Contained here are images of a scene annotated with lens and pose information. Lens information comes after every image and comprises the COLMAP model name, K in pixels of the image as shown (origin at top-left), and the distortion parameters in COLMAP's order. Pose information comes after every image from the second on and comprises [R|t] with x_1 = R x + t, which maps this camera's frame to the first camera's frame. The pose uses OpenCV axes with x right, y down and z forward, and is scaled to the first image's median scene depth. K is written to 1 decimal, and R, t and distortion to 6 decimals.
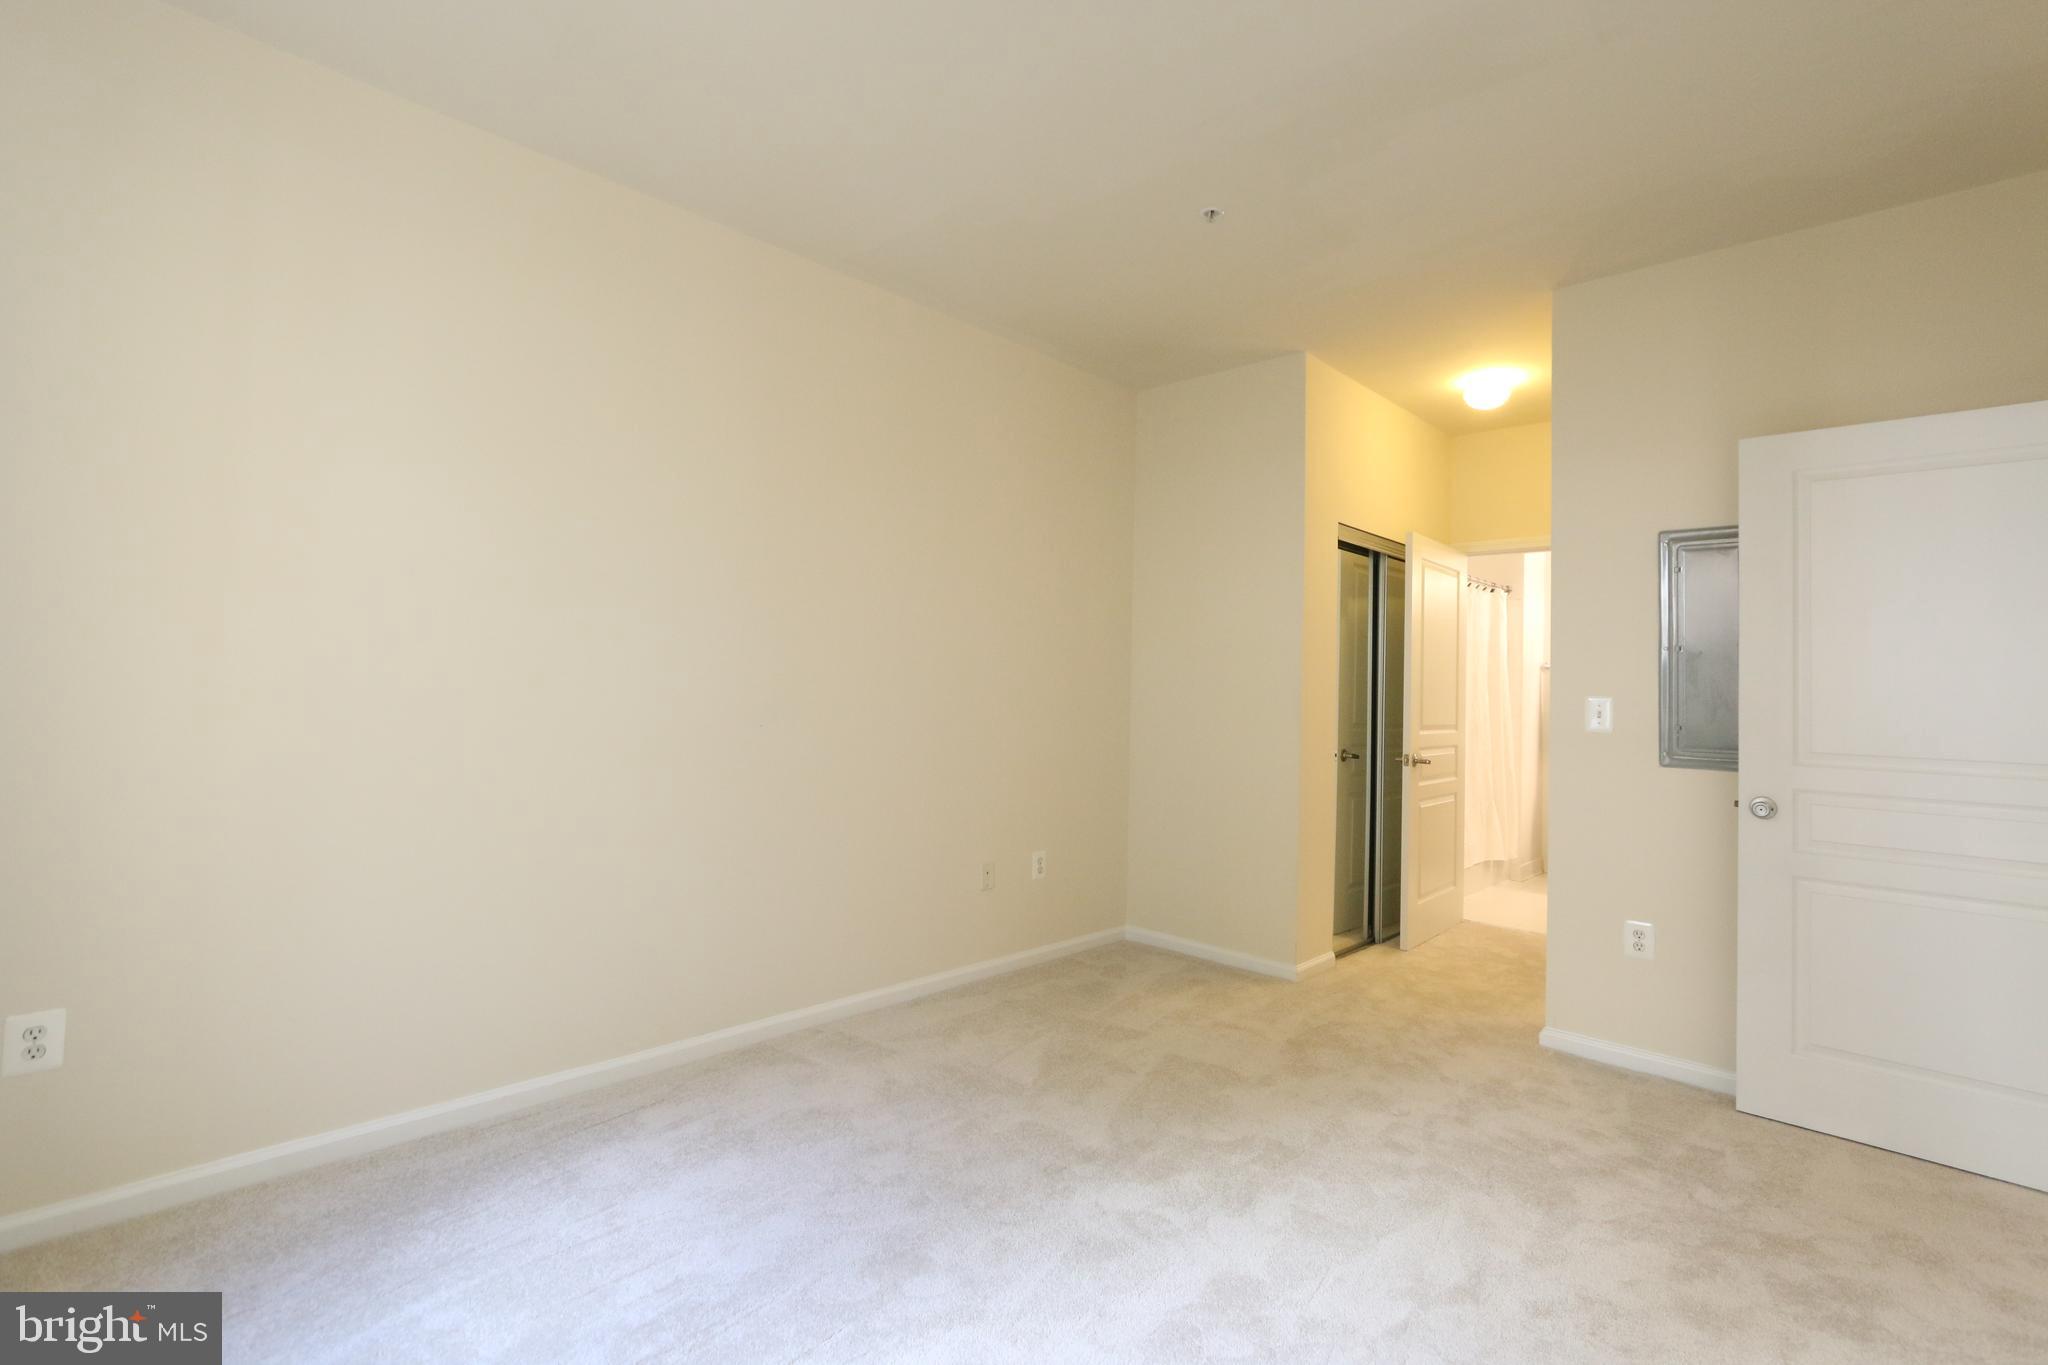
lens RADIAL K [[936.3, 0, 1032.6], [0, 936.3, 675.0], [0, 0, 1]] dist [-0.019099, 0.003853]
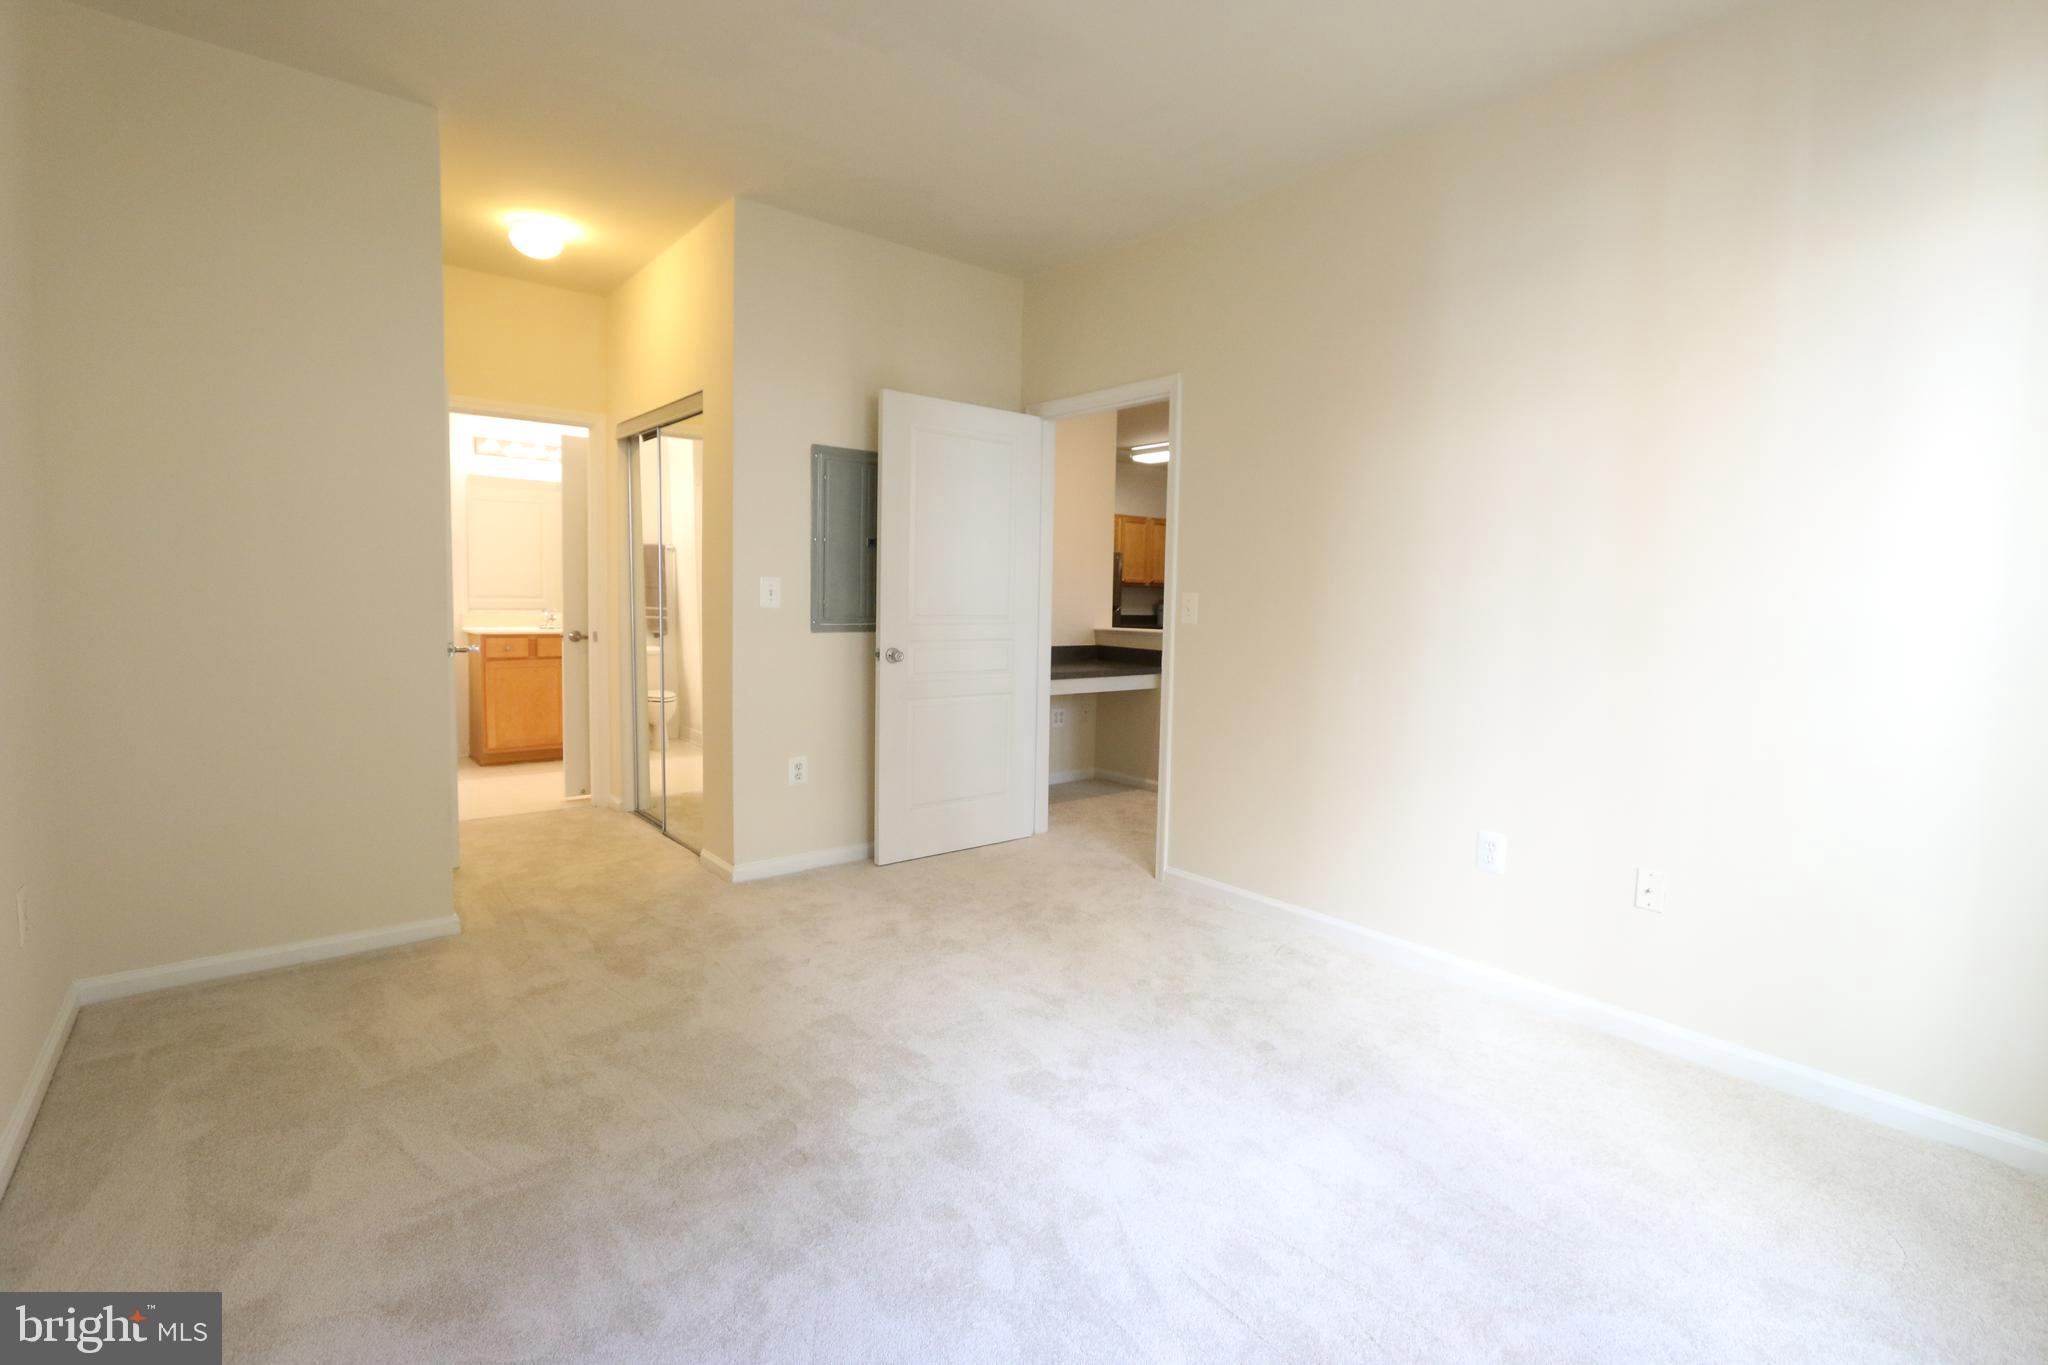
lens RADIAL K [[936.3, 0, 1034.6], [0, 936.3, 681.1], [0, 0, 1]] dist [-0.019099, 0.003853]
pose [[0.113965, -0.116949, 0.986577, -0.580325], [-0.027219, 0.992307, 0.120772, 0.001424], [-0.993112, -0.040617, 0.109905, 0.572586]]
